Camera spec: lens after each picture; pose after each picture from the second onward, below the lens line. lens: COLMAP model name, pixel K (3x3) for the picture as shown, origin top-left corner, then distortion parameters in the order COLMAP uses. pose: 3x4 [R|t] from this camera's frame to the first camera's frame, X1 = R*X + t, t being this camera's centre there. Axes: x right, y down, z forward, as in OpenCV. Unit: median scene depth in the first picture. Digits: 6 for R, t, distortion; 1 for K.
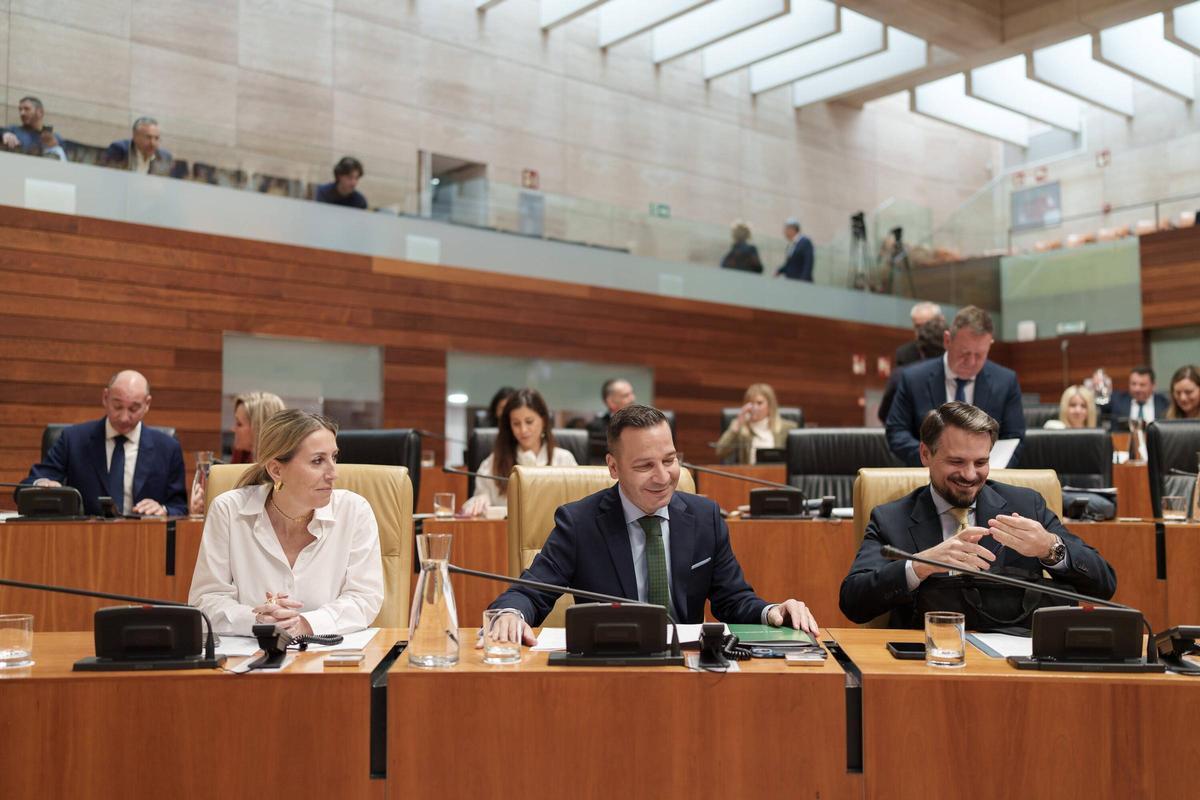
lens RADIAL K [[1171.5, 0, 600.0], [0, 1171.5, 400.0], [0, 0, 1]] dist [-0.001358, 0.000653]
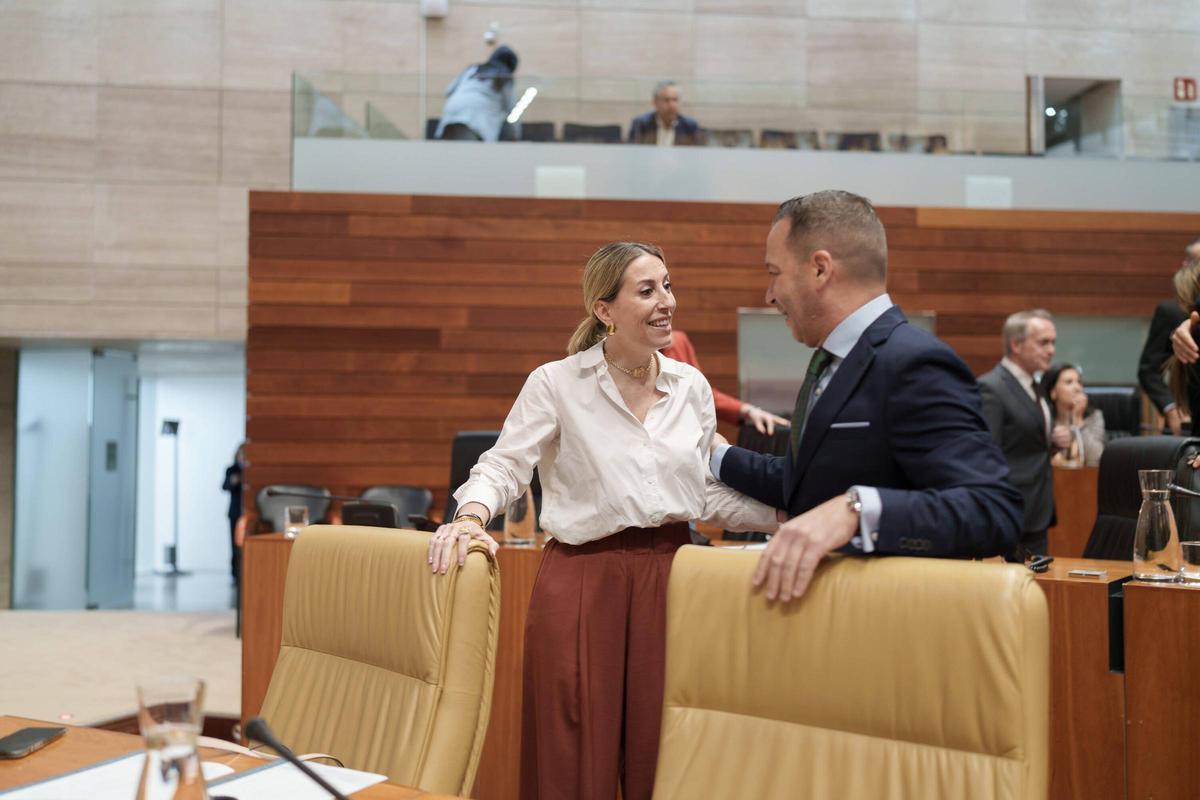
lens RADIAL K [[1171.5, 0, 600.0], [0, 1171.5, 400.0], [0, 0, 1]] dist [-0.001358, 0.000653]
pose [[0.820037, -0.020980, -0.571926, 0.091762], [0.033618, 0.999368, 0.011543, -0.002426], [0.571323, -0.028692, 0.820224, 0.174064]]
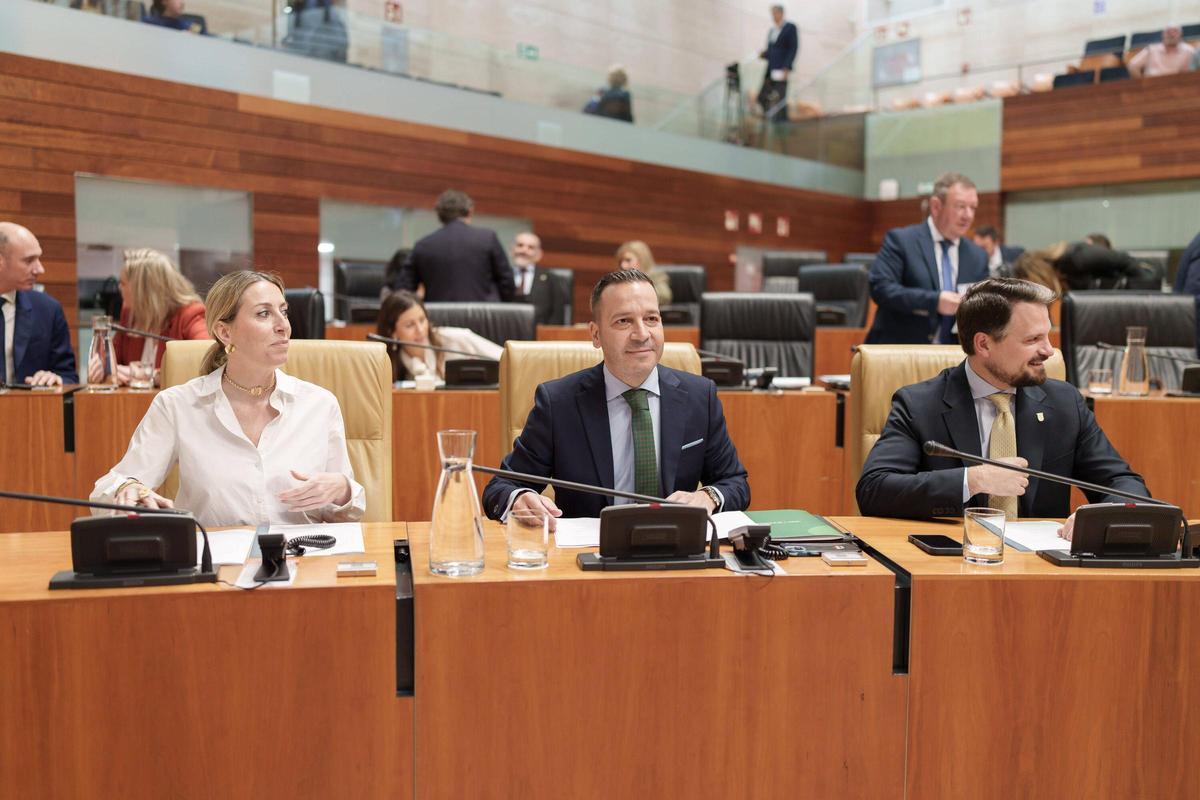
lens RADIAL K [[1172.4, 0, 596.0], [0, 1172.4, 397.9], [0, 0, 1]] dist [-0.002546, 0.008249]
pose [[0.990154, 0.000392, 0.139985, -0.042853], [-0.018414, 0.991672, 0.127468, -0.007527], [-0.138769, -0.128790, 0.981915, 0.026145]]
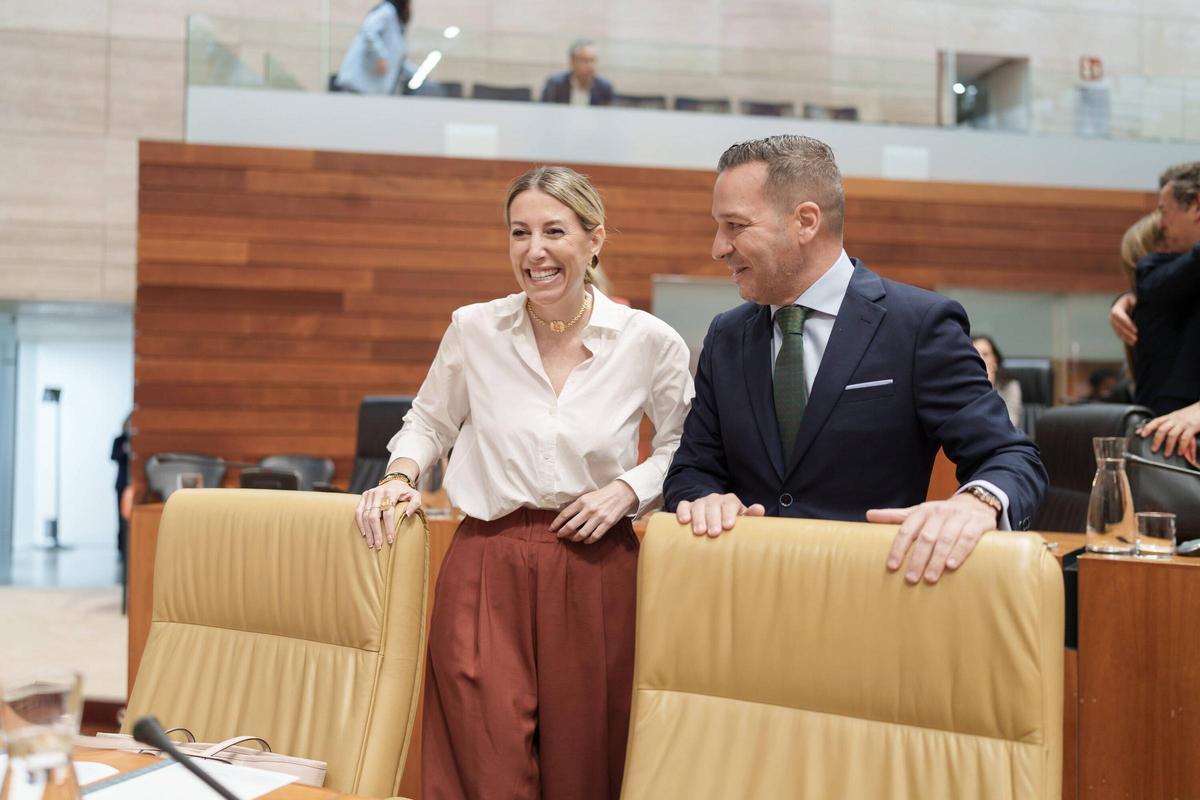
lens RADIAL K [[1176.2, 0, 590.2], [0, 1176.2, 395.7], [0, 0, 1]] dist [-0.010487, 0.008318]
pose [[0.862129, -0.003354, -0.506678, 0.072685], [0.021646, 0.999309, 0.030218, 0.002641], [0.506227, -0.037019, 0.861605, 0.188032]]
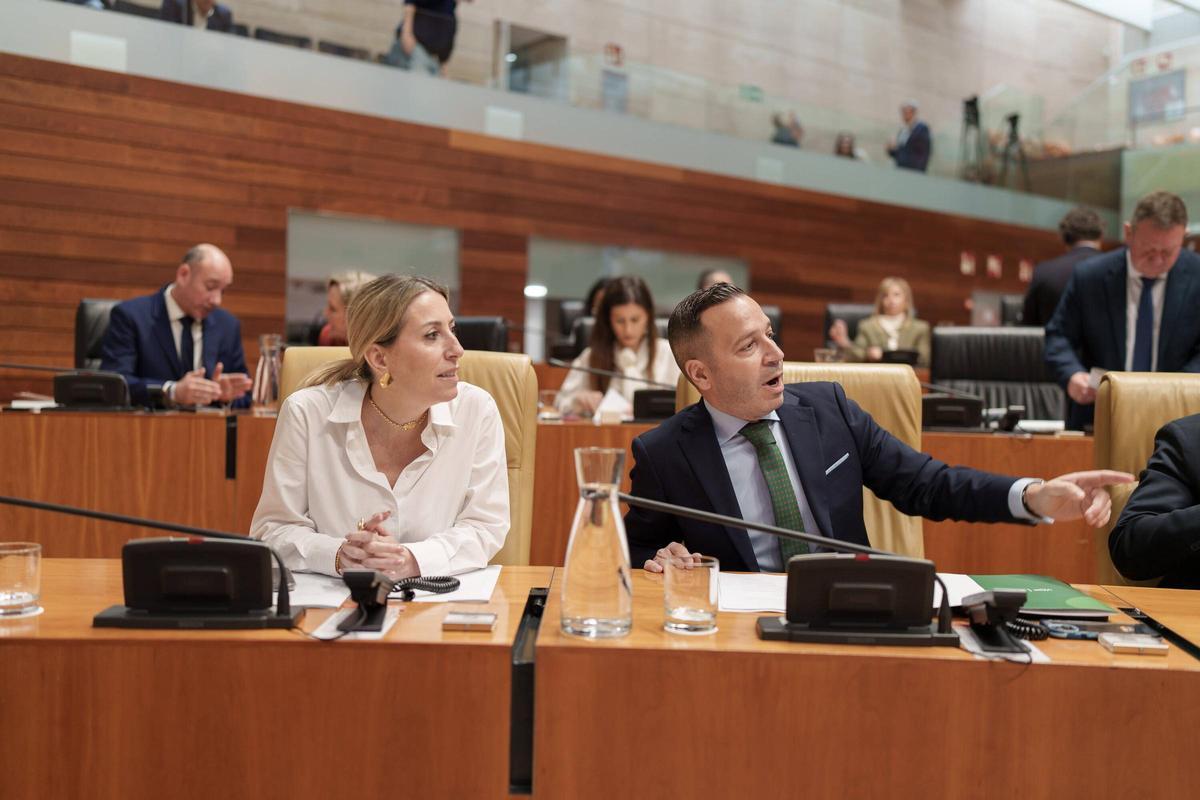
lens RADIAL K [[1171.5, 0, 600.0], [0, 1171.5, 400.0], [0, 0, 1]] dist [-0.001358, 0.000653]
pose [[0.998582, 0.025419, -0.046773, -0.029018], [-0.021415, 0.996218, 0.084207, 0.007207], [0.048737, -0.083085, 0.995350, 0.081694]]
